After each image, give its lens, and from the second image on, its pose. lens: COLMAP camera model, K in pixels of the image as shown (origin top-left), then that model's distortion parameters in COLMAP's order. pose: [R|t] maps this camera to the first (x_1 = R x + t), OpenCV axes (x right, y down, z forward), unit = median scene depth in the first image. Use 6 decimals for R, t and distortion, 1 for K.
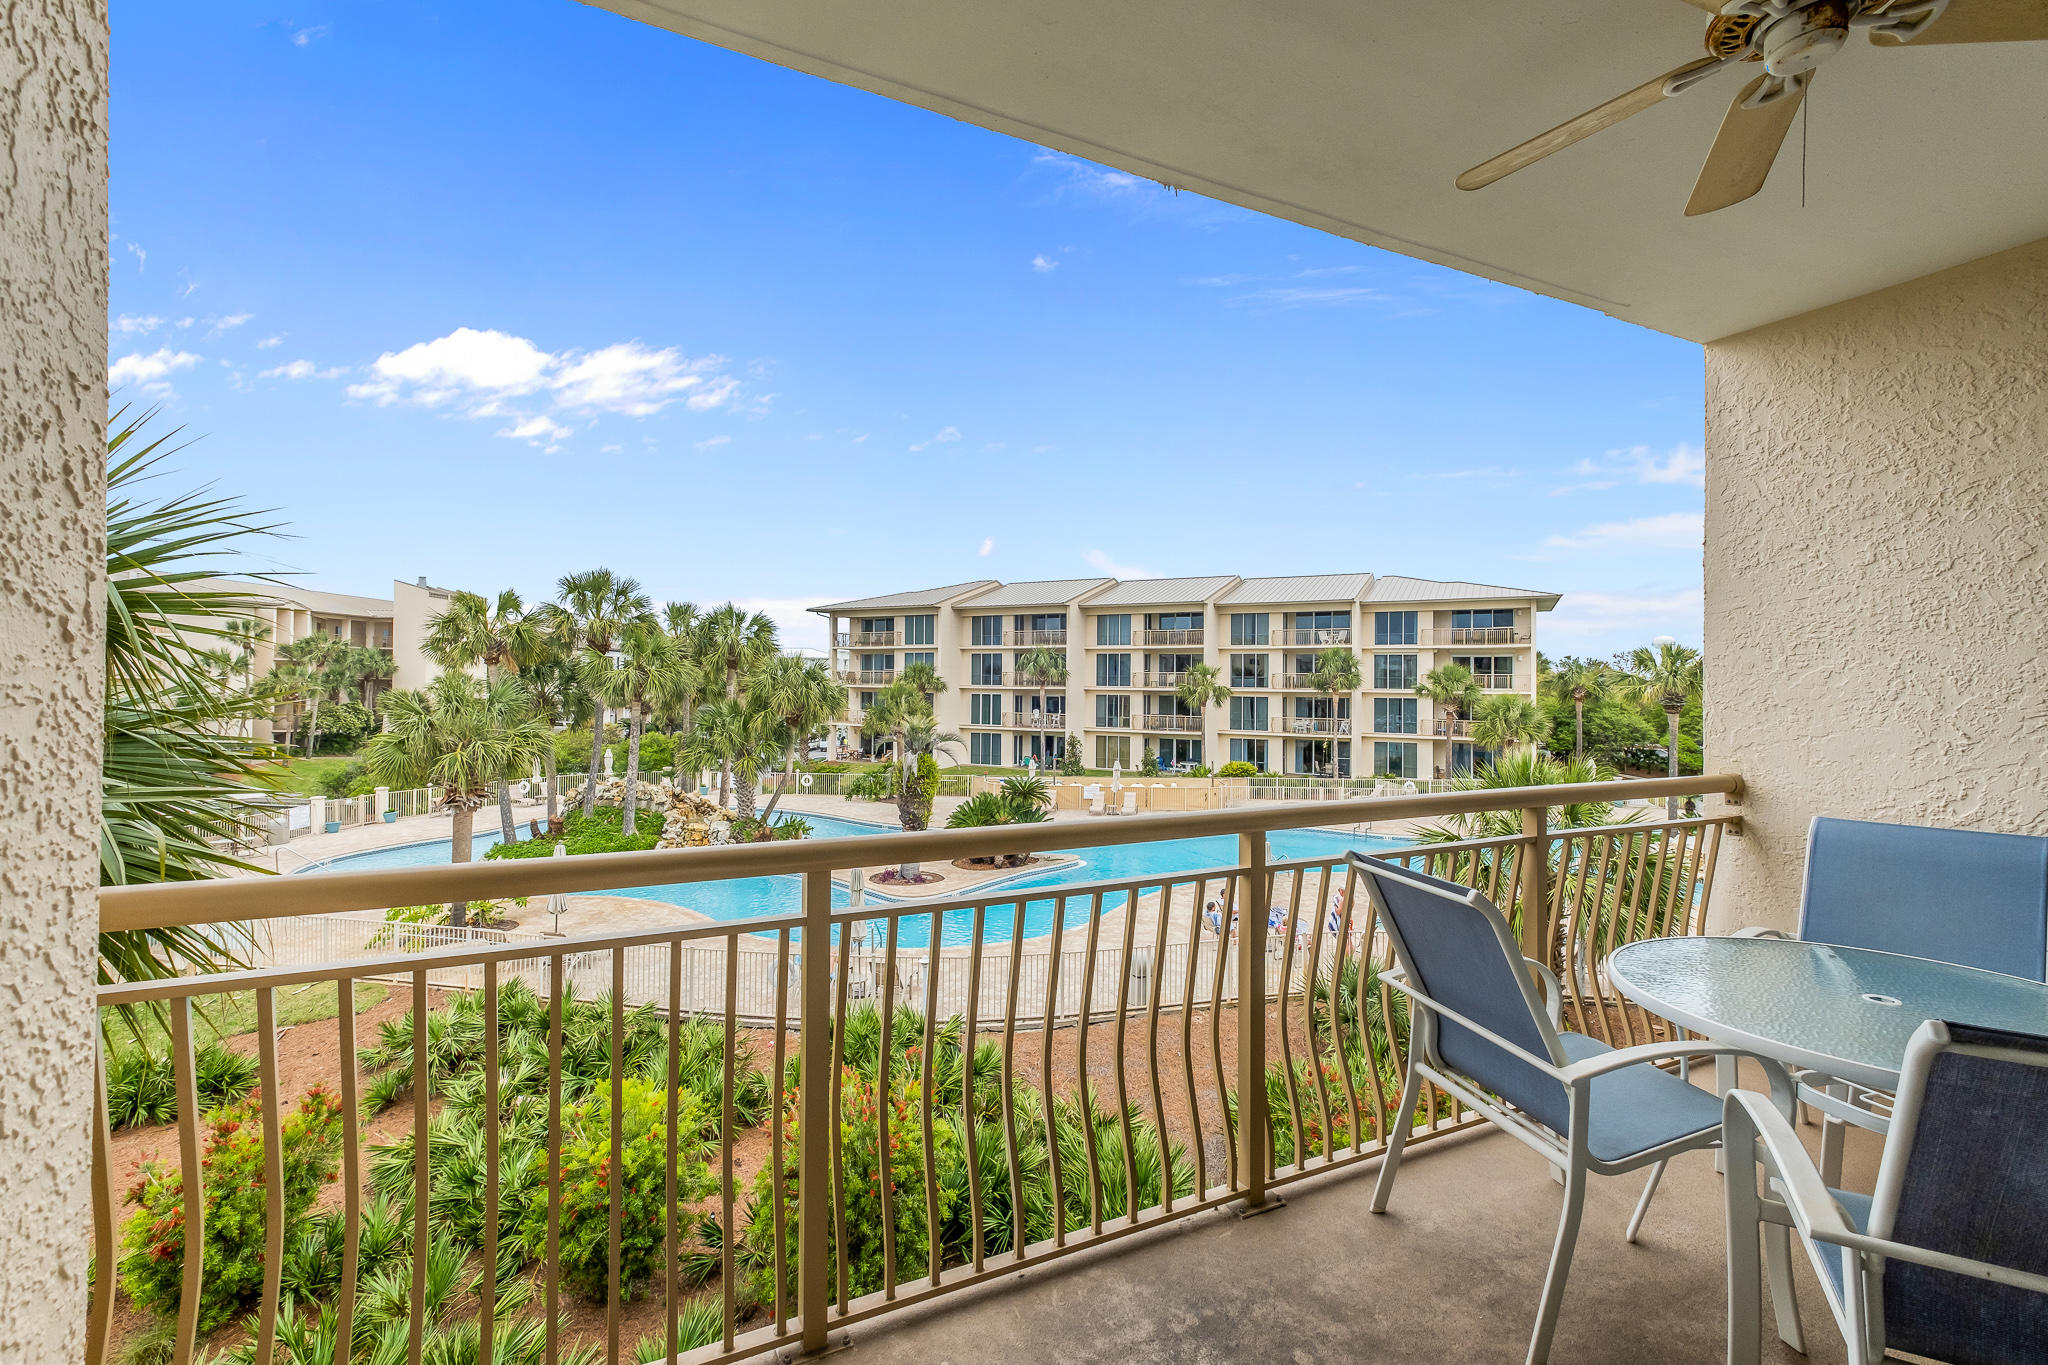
lens RADIAL K [[901.9, 0, 1016.8], [0, 901.9, 685.0], [0, 0, 1]] dist [-0.001987, -0.003571]
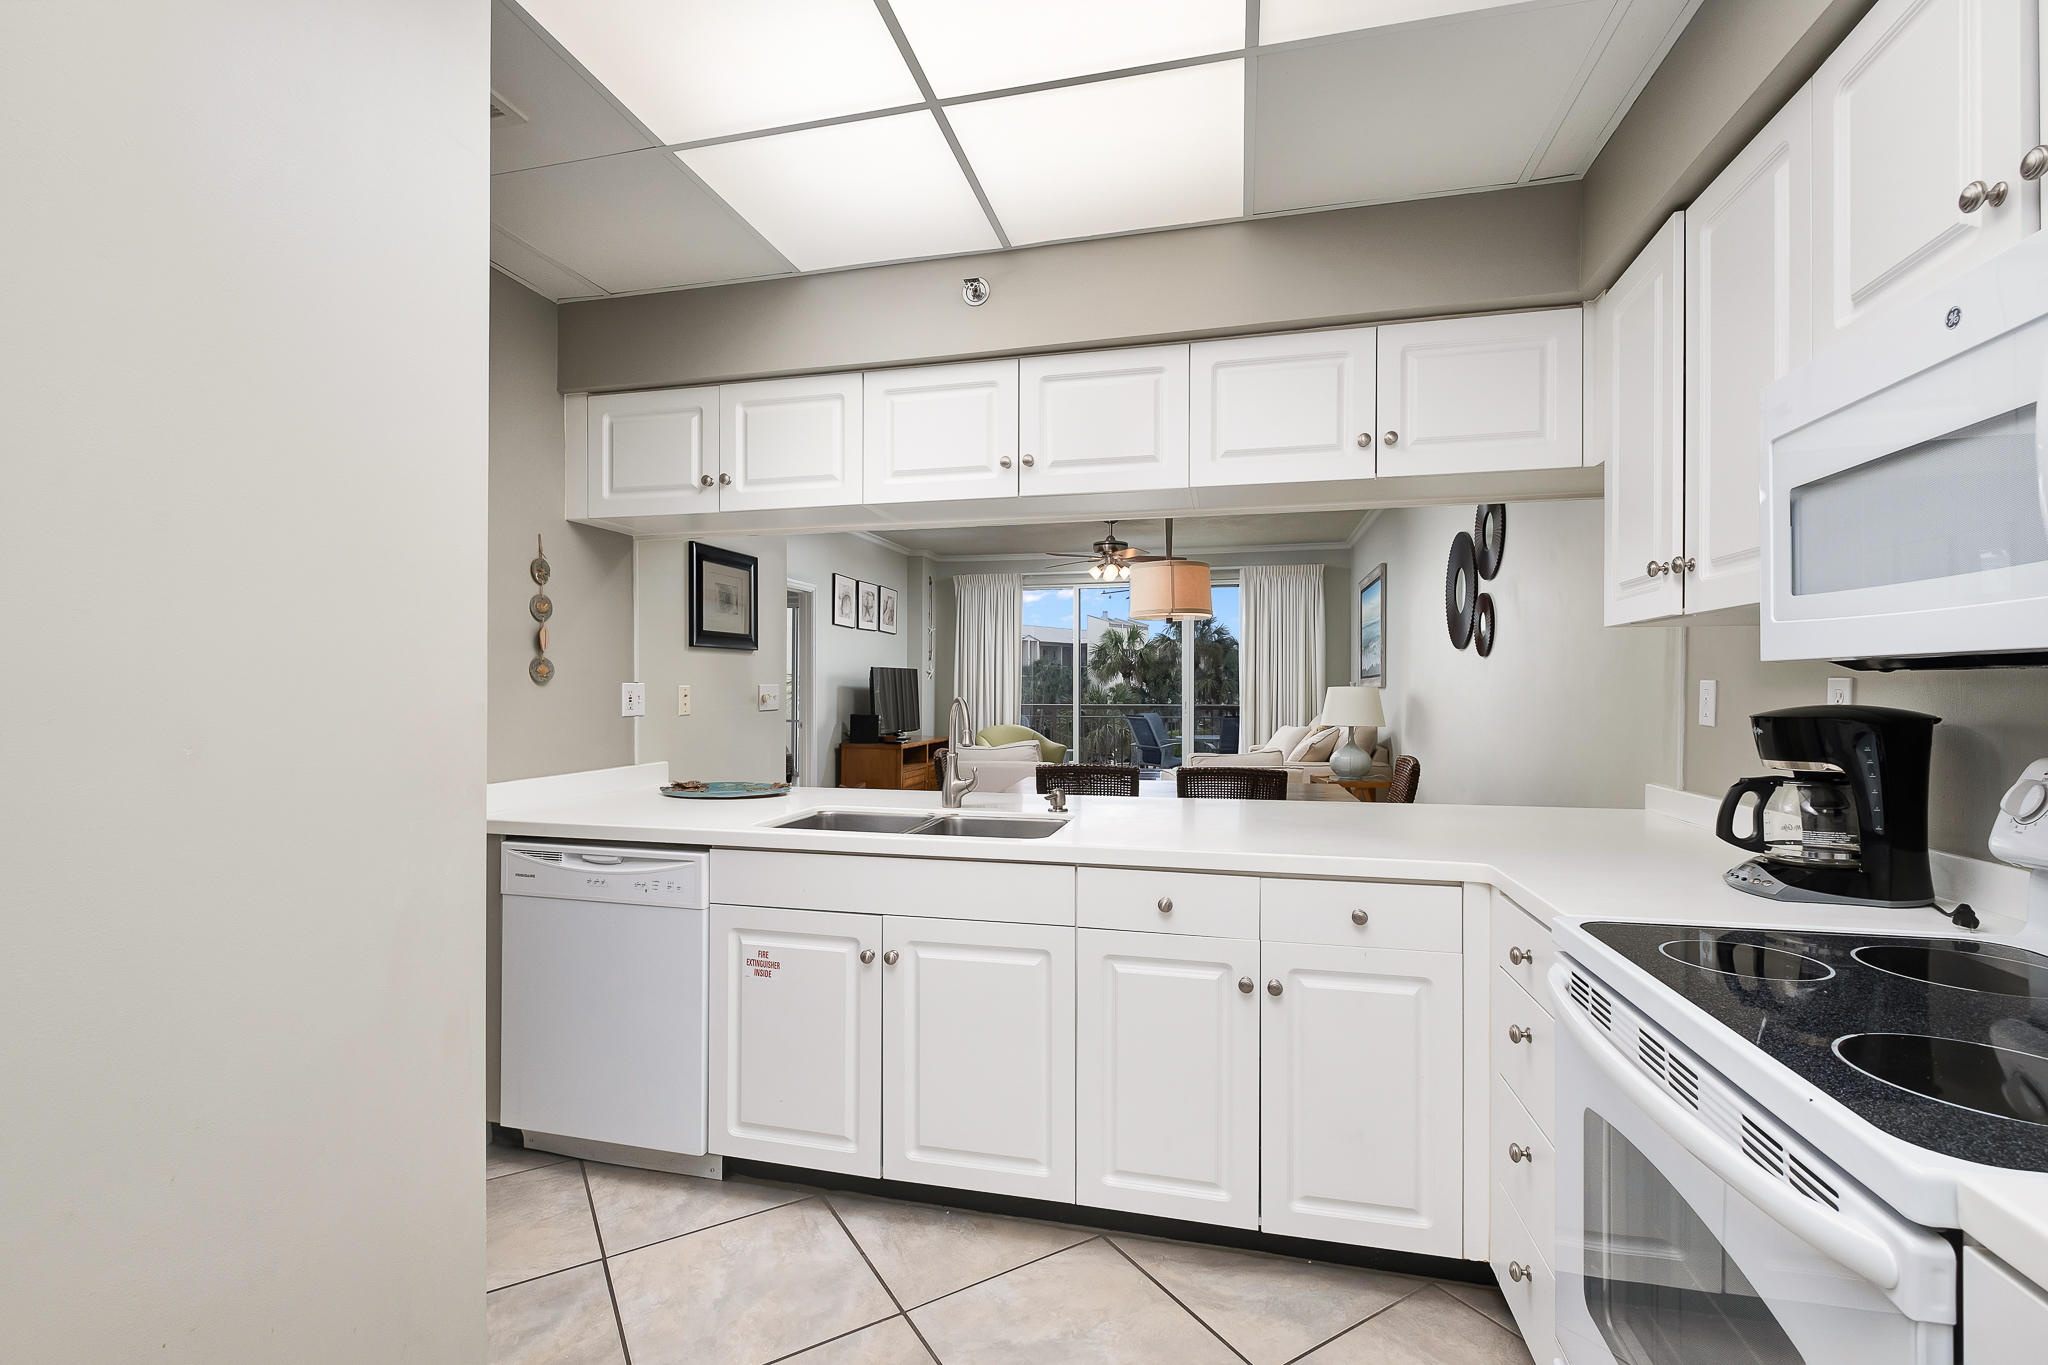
lens RADIAL K [[901.9, 0, 1018.2], [0, 901.9, 685.2], [0, 0, 1]] dist [-0.001987, -0.003571]
pose [[0.770550, -0.010407, -0.637294, 0.116408], [0.004246, 0.999928, -0.011194, 0.002819], [0.637365, 0.005920, 0.770539, -0.133058]]
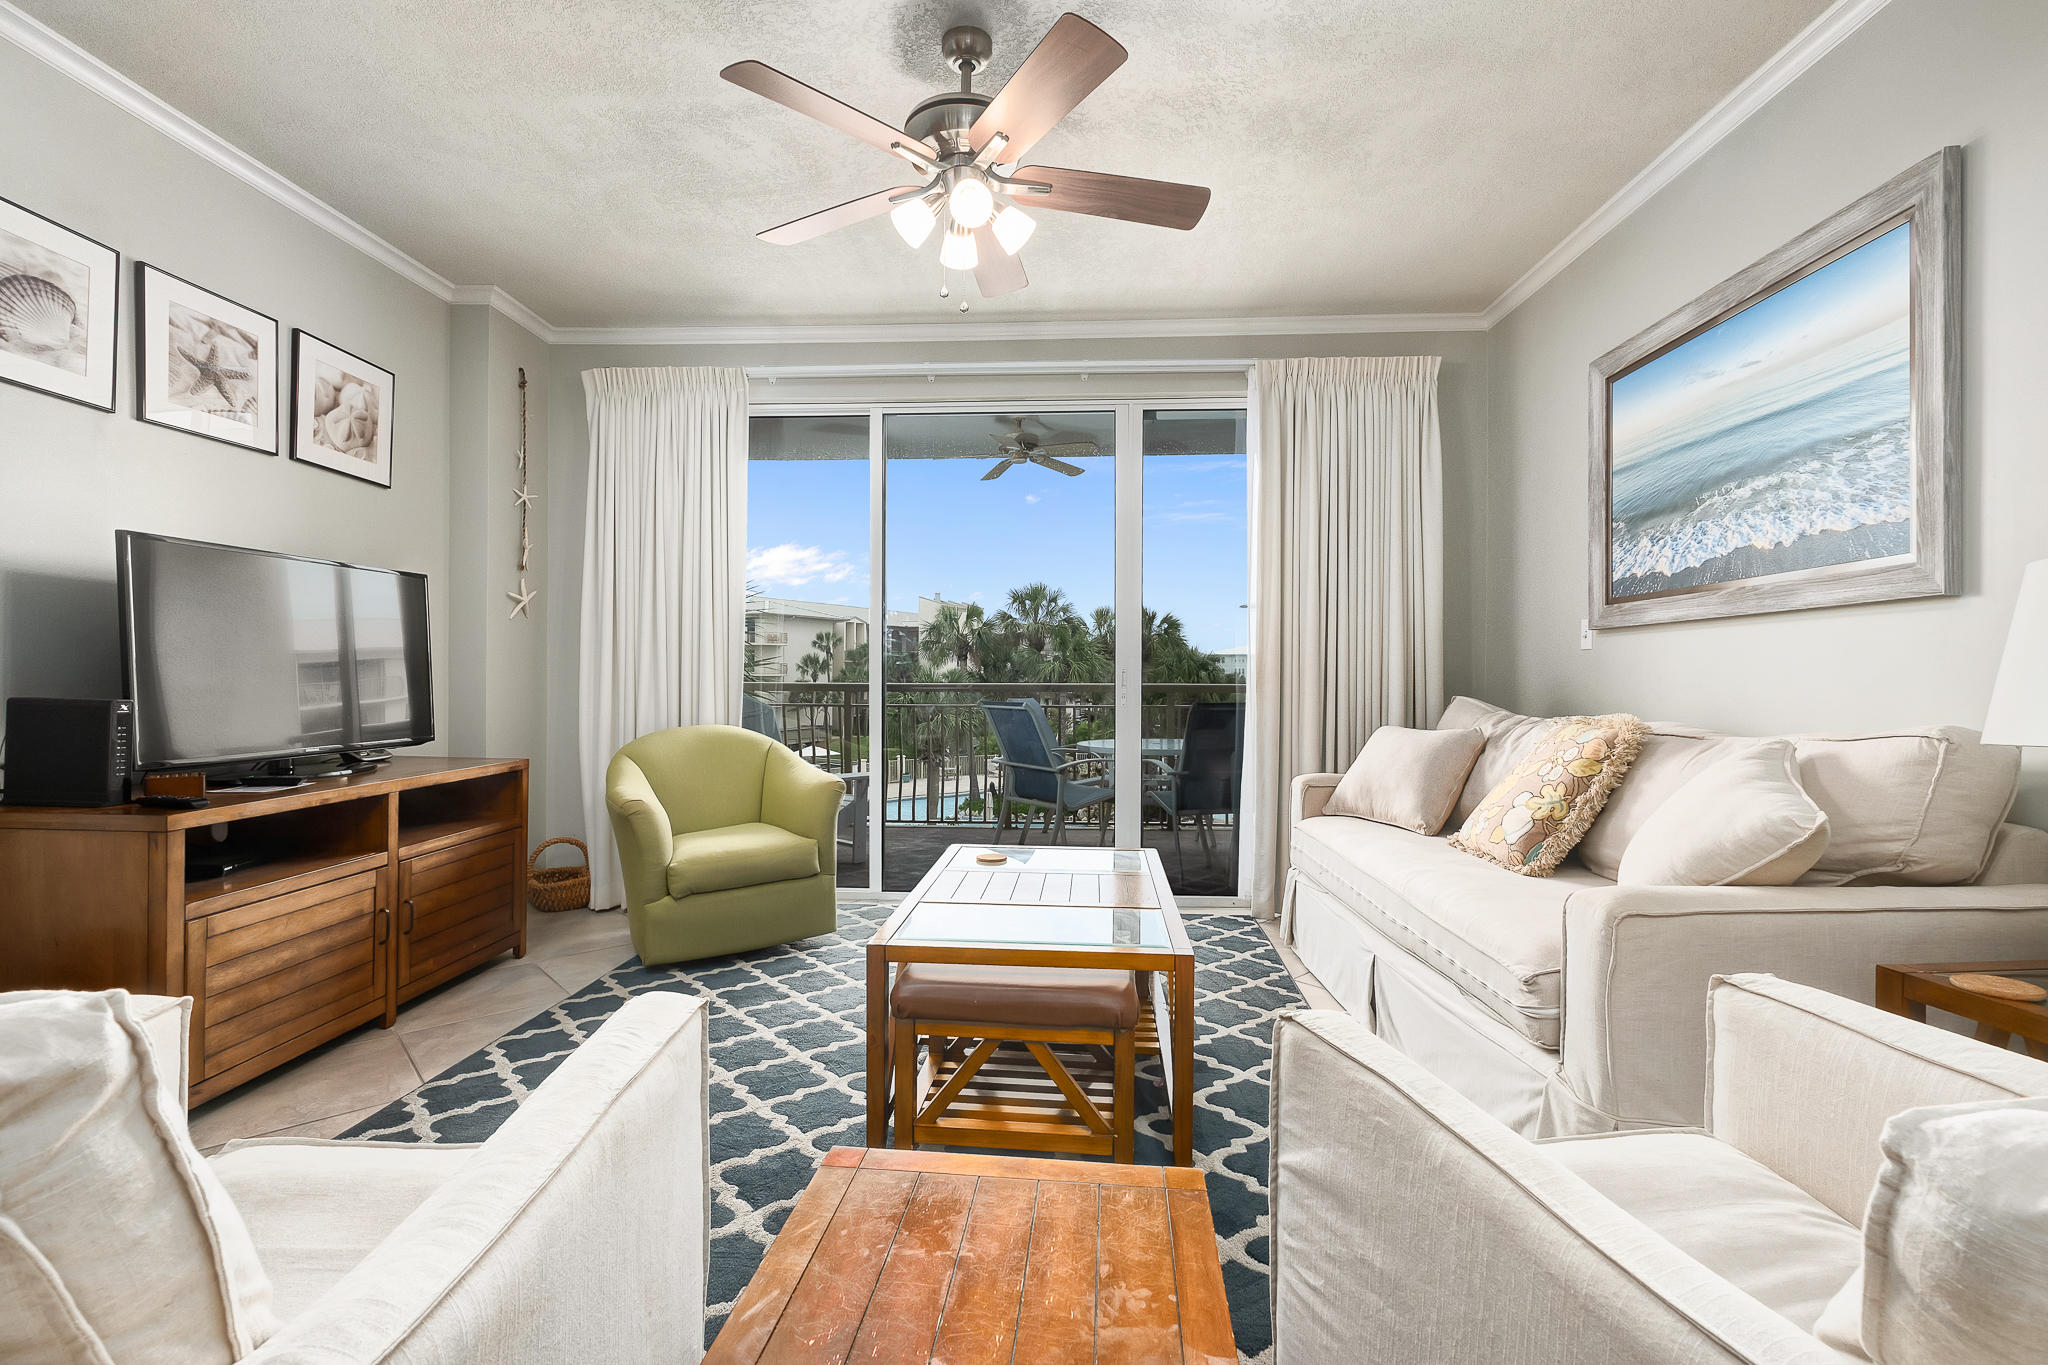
lens RADIAL K [[901.9, 0, 1019.4], [0, 901.9, 686.6], [0, 0, 1]] dist [-0.001987, -0.003571]
pose [[0.875325, -0.000261, -0.483534, 0.062979], [0.002761, 0.999986, 0.004457, 0.005023], [0.483526, -0.005236, 0.875314, -0.054983]]
